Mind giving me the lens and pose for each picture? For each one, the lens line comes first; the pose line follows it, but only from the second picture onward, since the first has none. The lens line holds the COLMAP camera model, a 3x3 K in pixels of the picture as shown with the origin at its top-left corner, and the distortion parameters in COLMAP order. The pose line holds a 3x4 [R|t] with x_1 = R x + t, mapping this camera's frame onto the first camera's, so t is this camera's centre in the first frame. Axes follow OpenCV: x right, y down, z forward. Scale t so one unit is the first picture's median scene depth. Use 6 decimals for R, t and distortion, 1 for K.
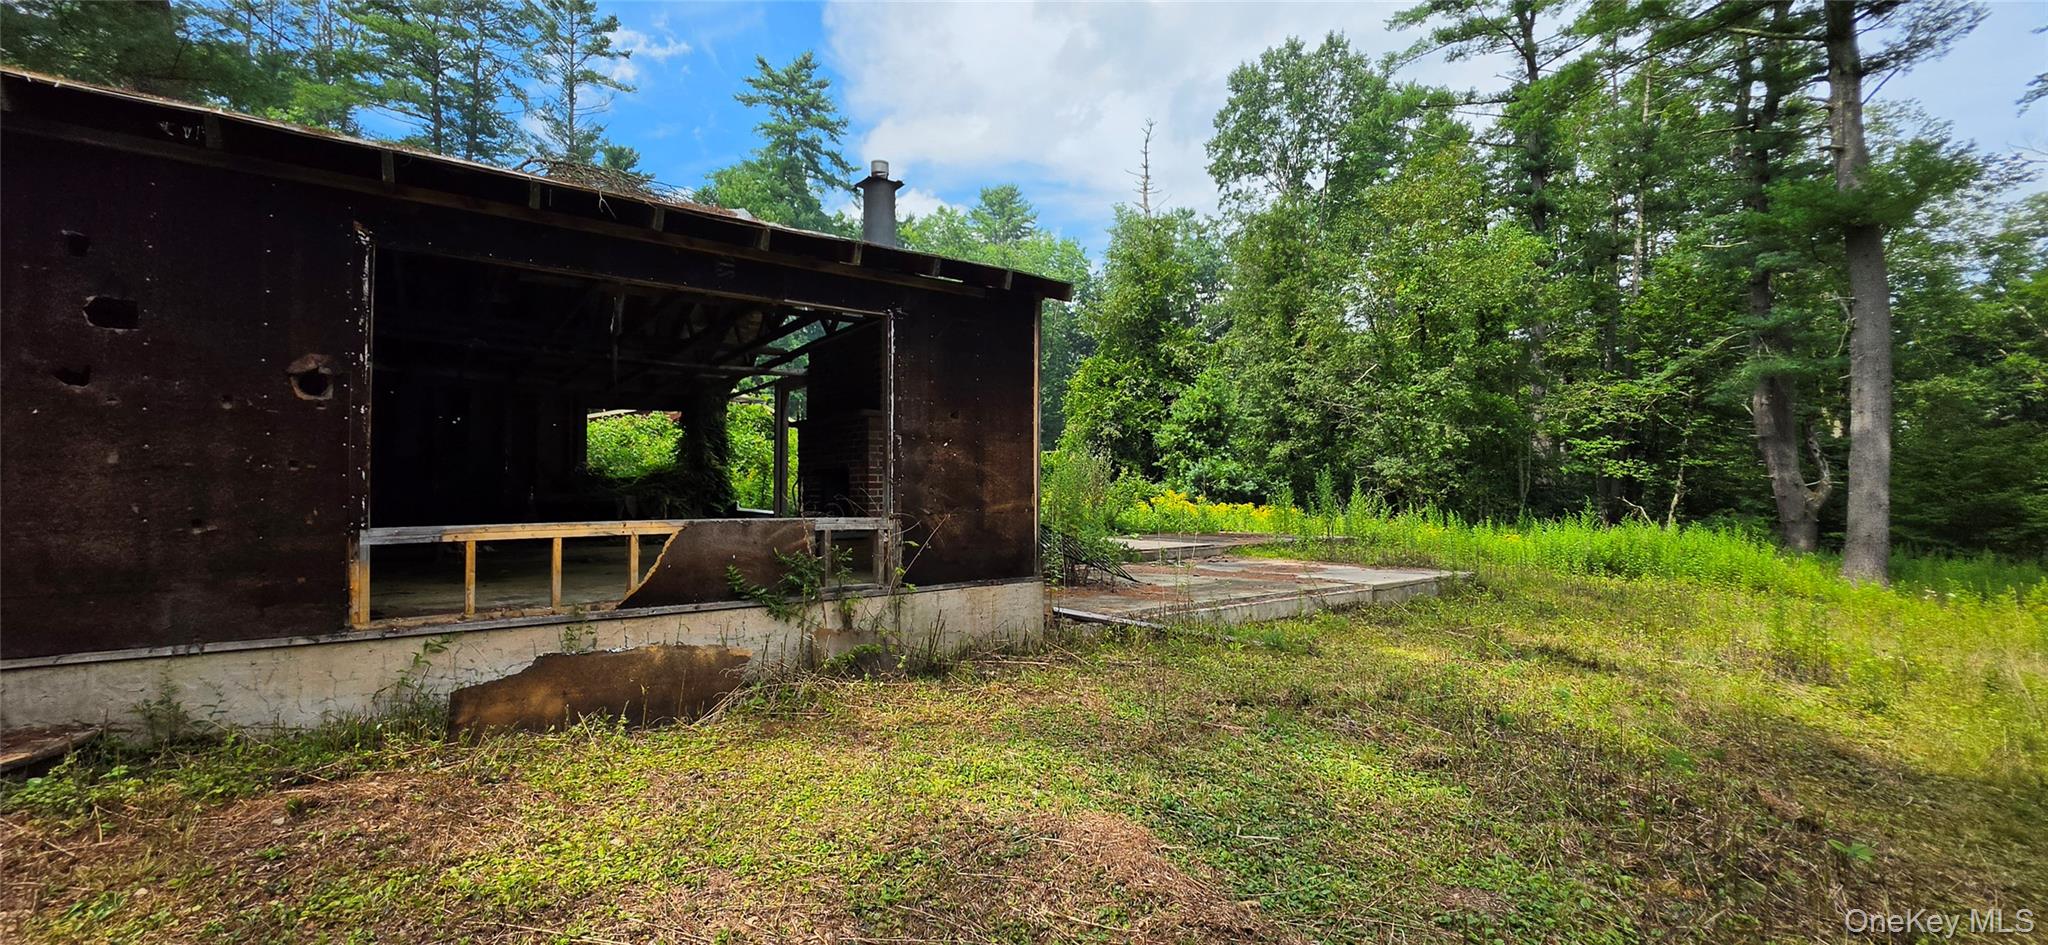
lens RADIAL K [[832.3, 0, 1024.0], [0, 832.3, 472.5], [0, 0, 1]] dist [-0.002663, 0.002216]
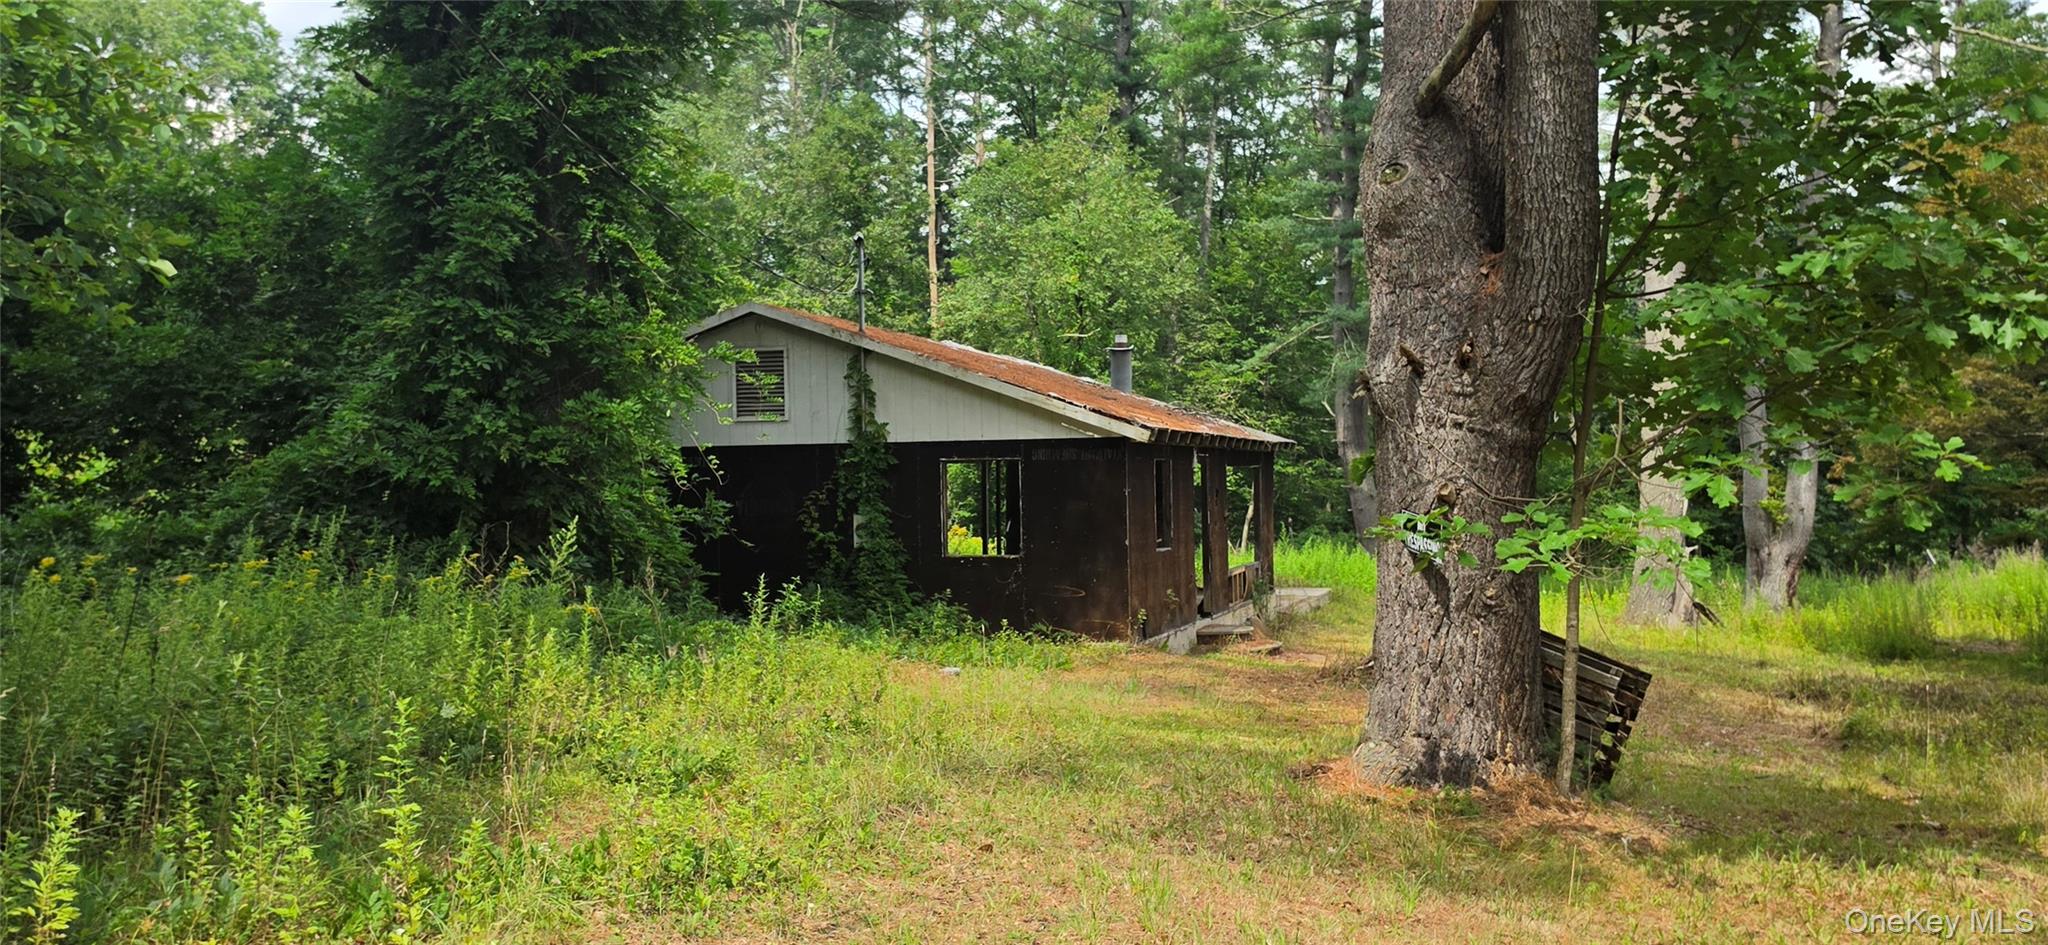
lens RADIAL K [[1845.3, 0, 1024.0], [0, 1845.3, 472.5], [0, 0, 1]] dist [0.135857, 0.000586]
pose [[0.809533, -0.008357, 0.587015, -0.518510], [0.000372, 0.999906, 0.013721, -0.036121], [-0.587075, -0.010889, 0.809460, -0.374410]]
